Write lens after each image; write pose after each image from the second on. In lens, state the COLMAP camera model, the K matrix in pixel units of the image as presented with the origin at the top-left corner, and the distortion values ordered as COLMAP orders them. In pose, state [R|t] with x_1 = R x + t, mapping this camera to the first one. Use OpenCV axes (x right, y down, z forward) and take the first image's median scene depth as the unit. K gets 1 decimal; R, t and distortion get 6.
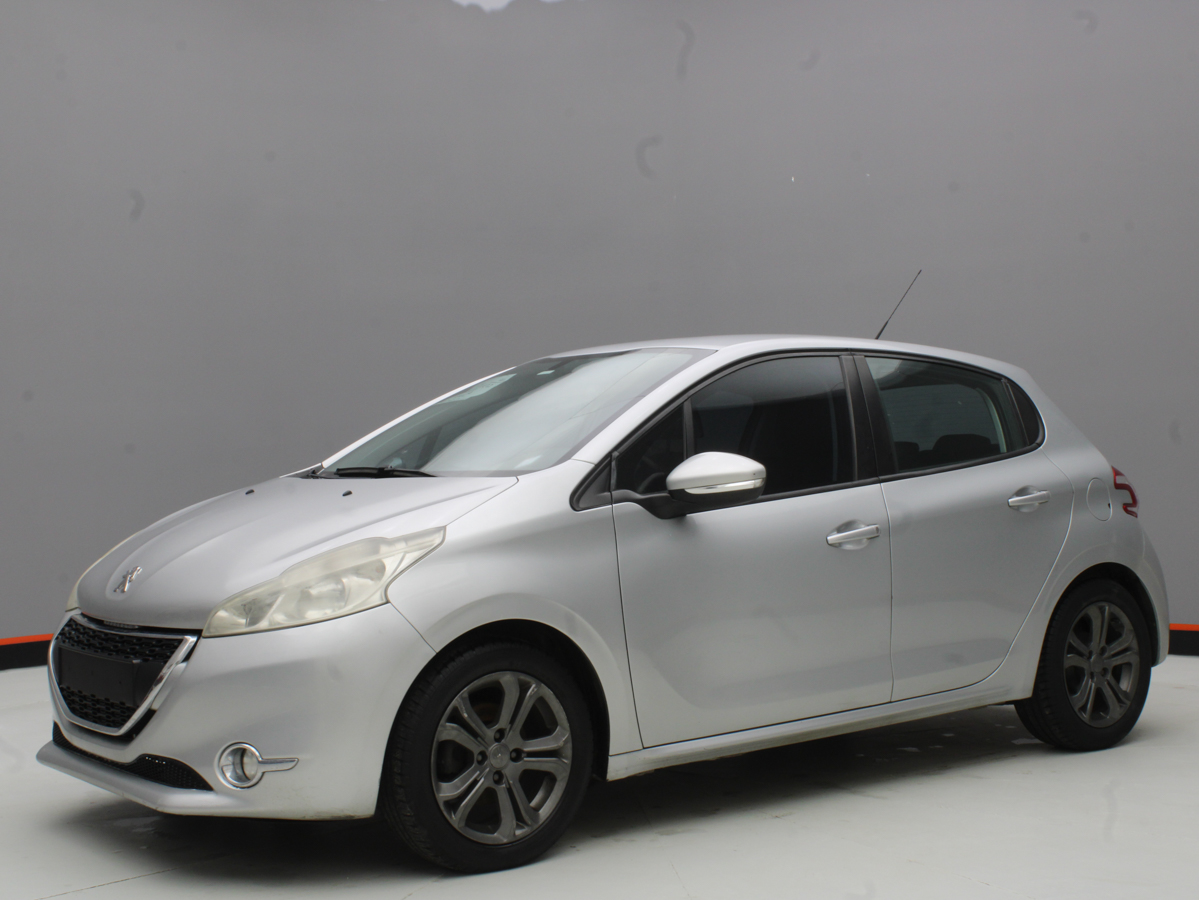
lens RADIAL K [[1720.3, 0, 599.5], [0, 1720.3, 450.0], [0, 0, 1]] dist [-0.090655, 0.043640]
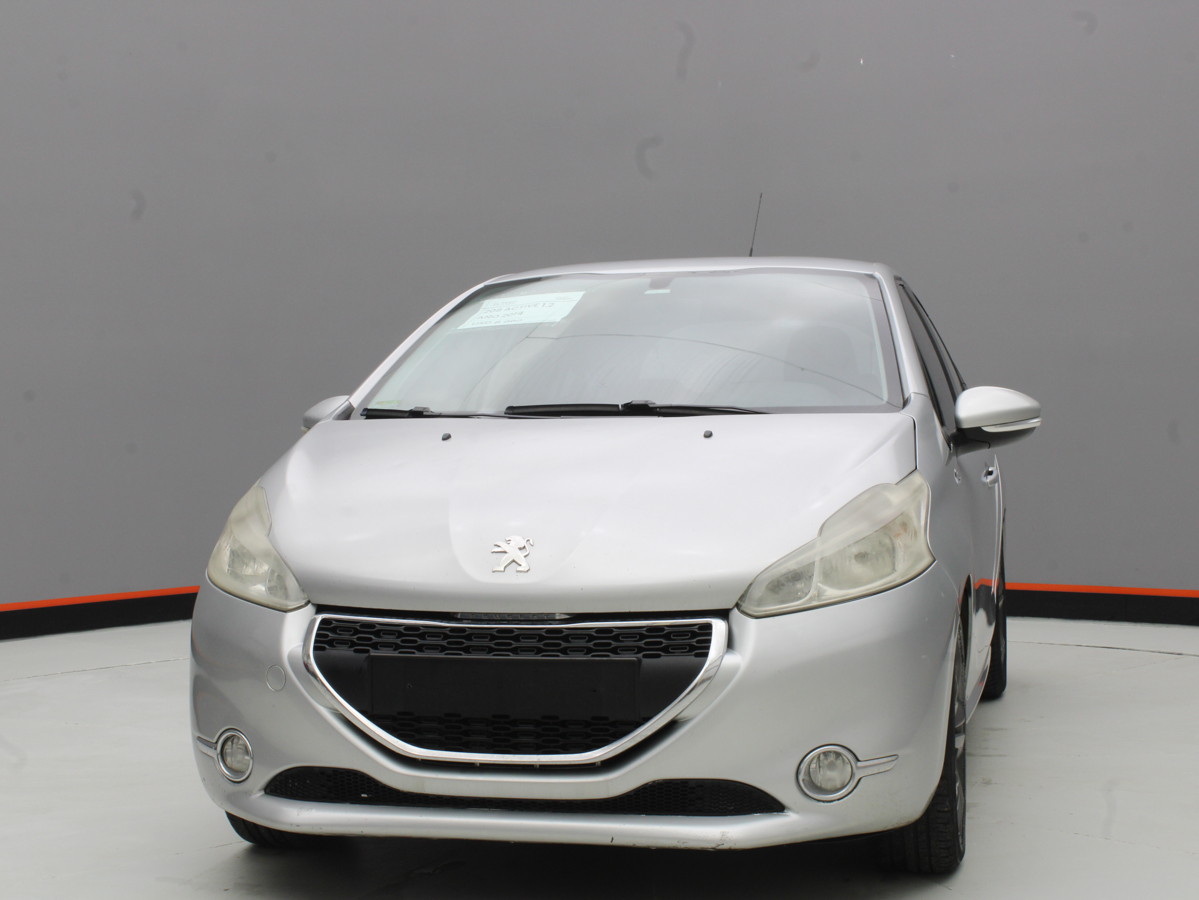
lens RADIAL K [[2040.7, 0, 599.5], [0, 2040.7, 450.0], [0, 0, 1]] dist [-0.051699, -0.015318]
pose [[0.780157, -0.011932, 0.625469, -0.794130], [-0.000761, 0.999799, 0.020022, 0.013764], [-0.625583, -0.016097, 0.779992, 0.296603]]
